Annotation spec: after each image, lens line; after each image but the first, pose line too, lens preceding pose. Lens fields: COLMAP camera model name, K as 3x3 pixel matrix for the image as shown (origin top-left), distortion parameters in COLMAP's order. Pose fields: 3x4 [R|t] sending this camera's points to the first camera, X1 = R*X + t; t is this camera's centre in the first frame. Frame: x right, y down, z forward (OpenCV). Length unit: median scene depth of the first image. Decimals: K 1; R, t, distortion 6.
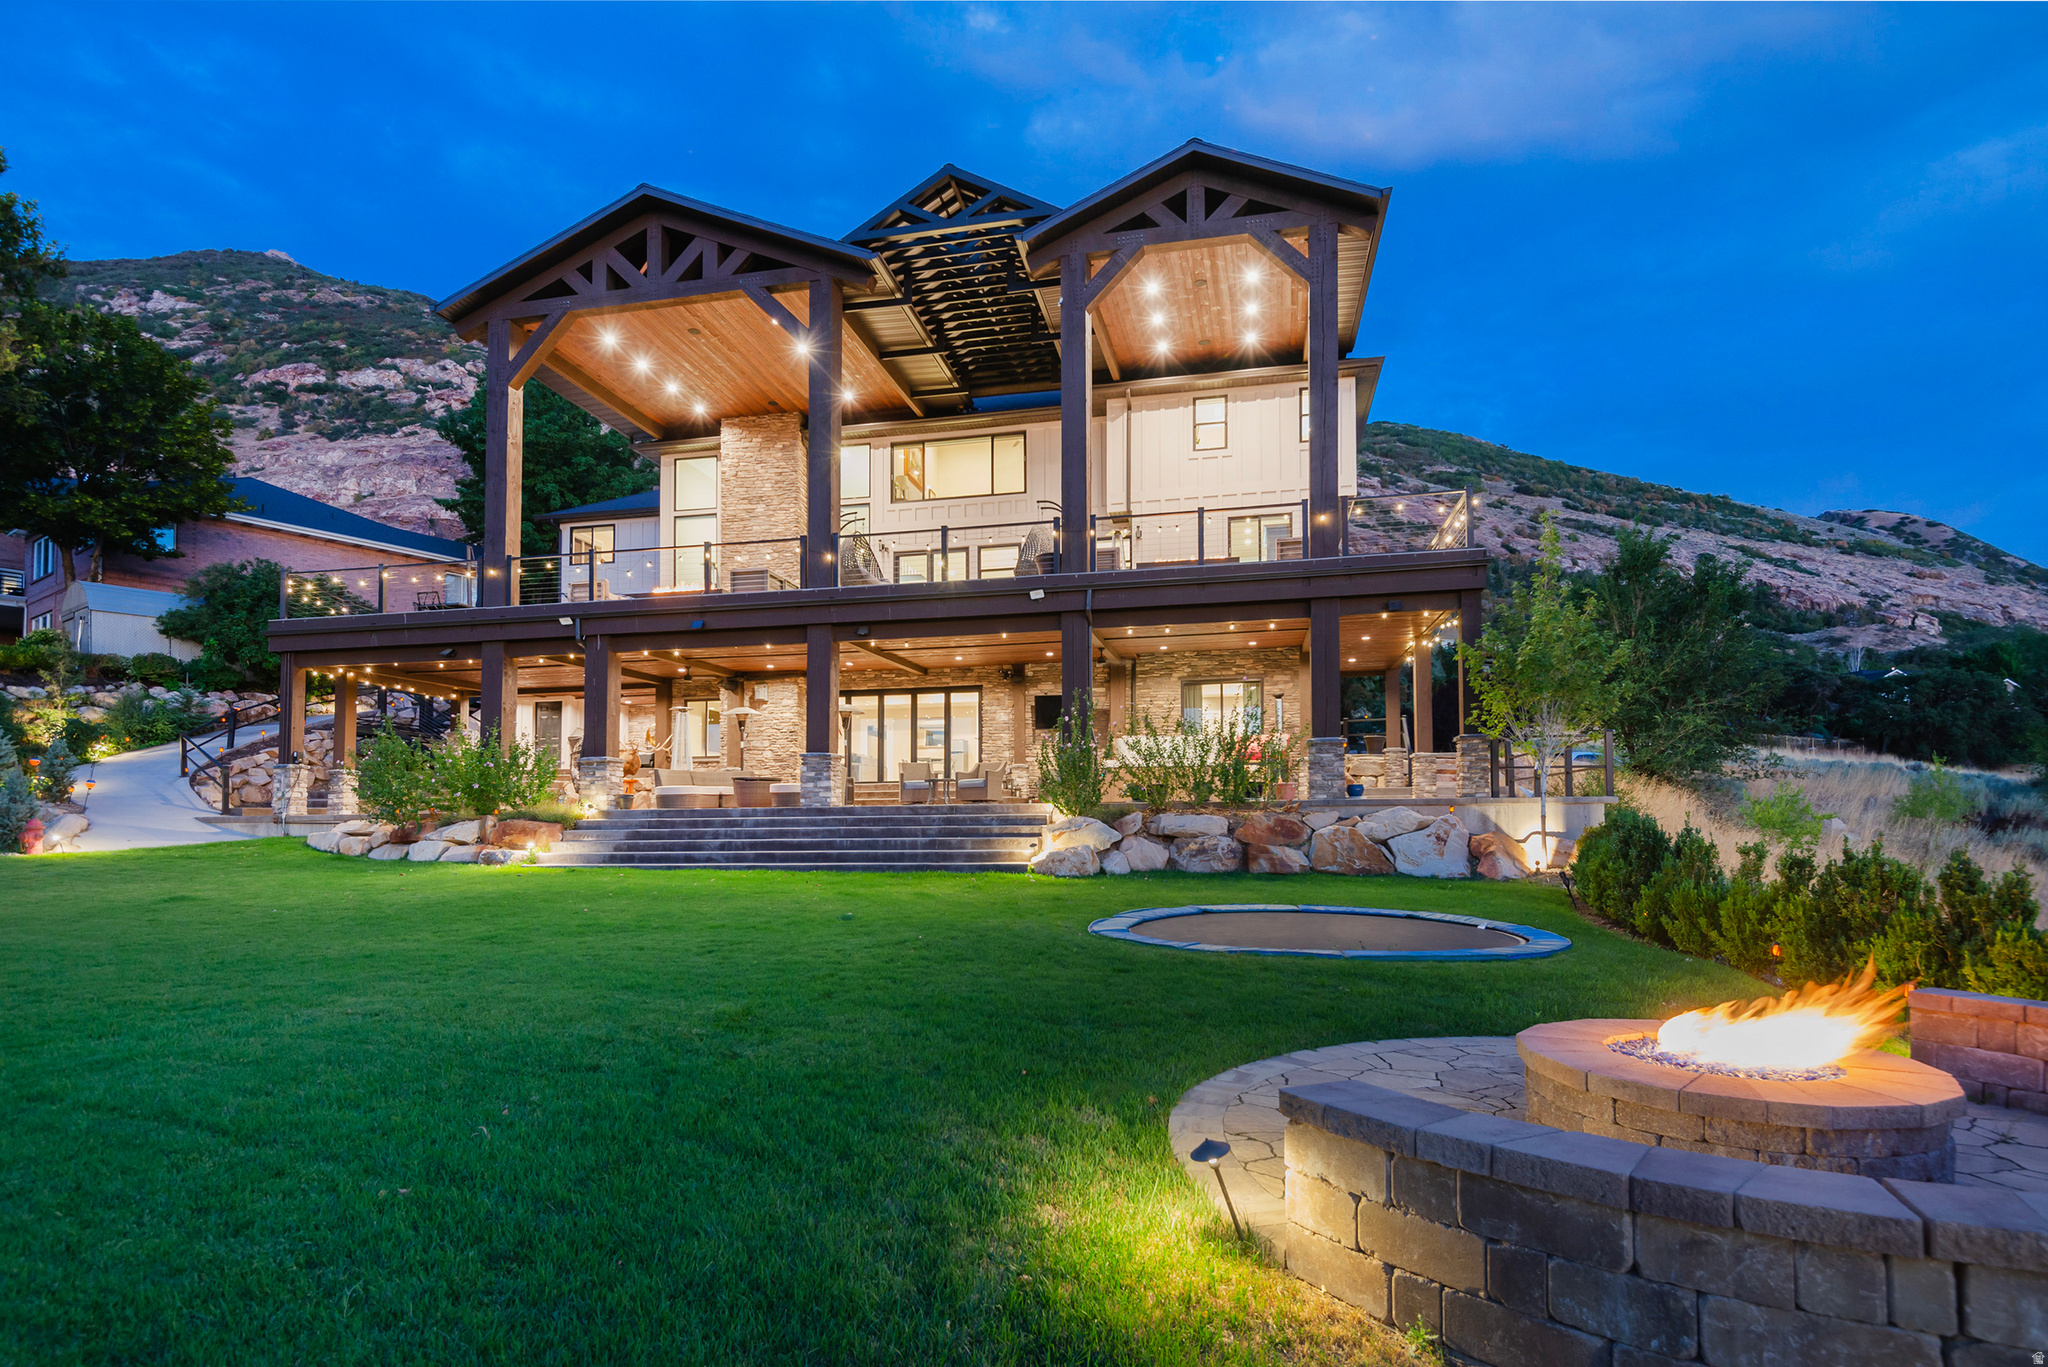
lens RADIAL K [[965.8, 0, 1024.0], [0, 965.8, 683.5], [0, 0, 1]] dist [0.000236, 0.000059]
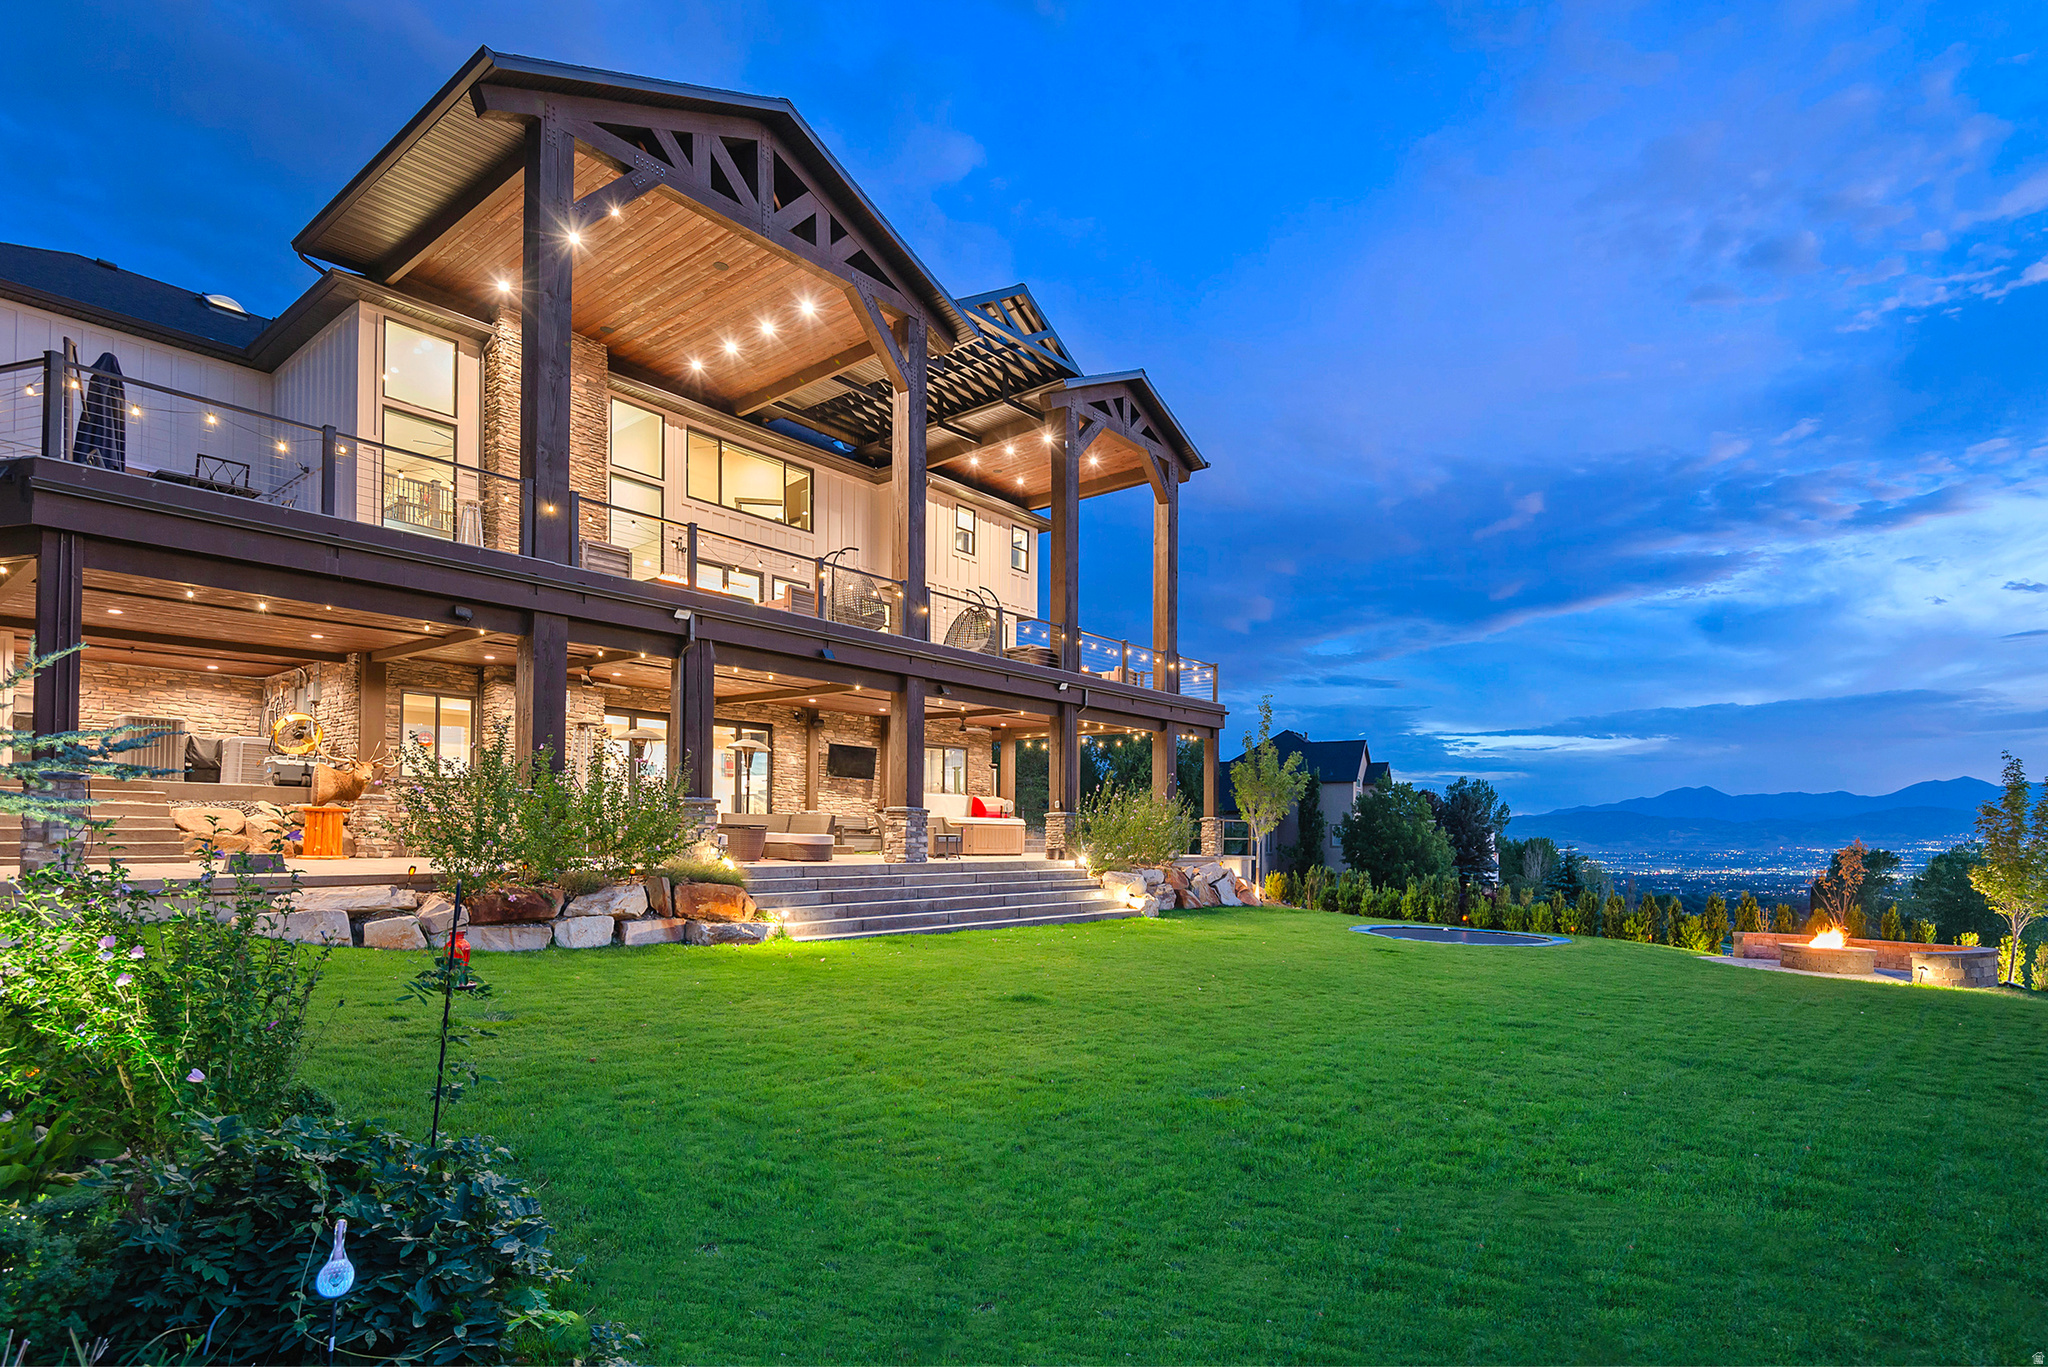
lens RADIAL K [[1058.6, 0, 1024.0], [0, 1058.6, 683.5], [0, 0, 1]] dist [0.000931, -0.000020]
pose [[0.462739, 0.141334, 0.875156, -0.892101], [-0.136652, 0.986782, -0.087107, 0.019937], [-0.875899, -0.079284, 0.475936, 0.311444]]
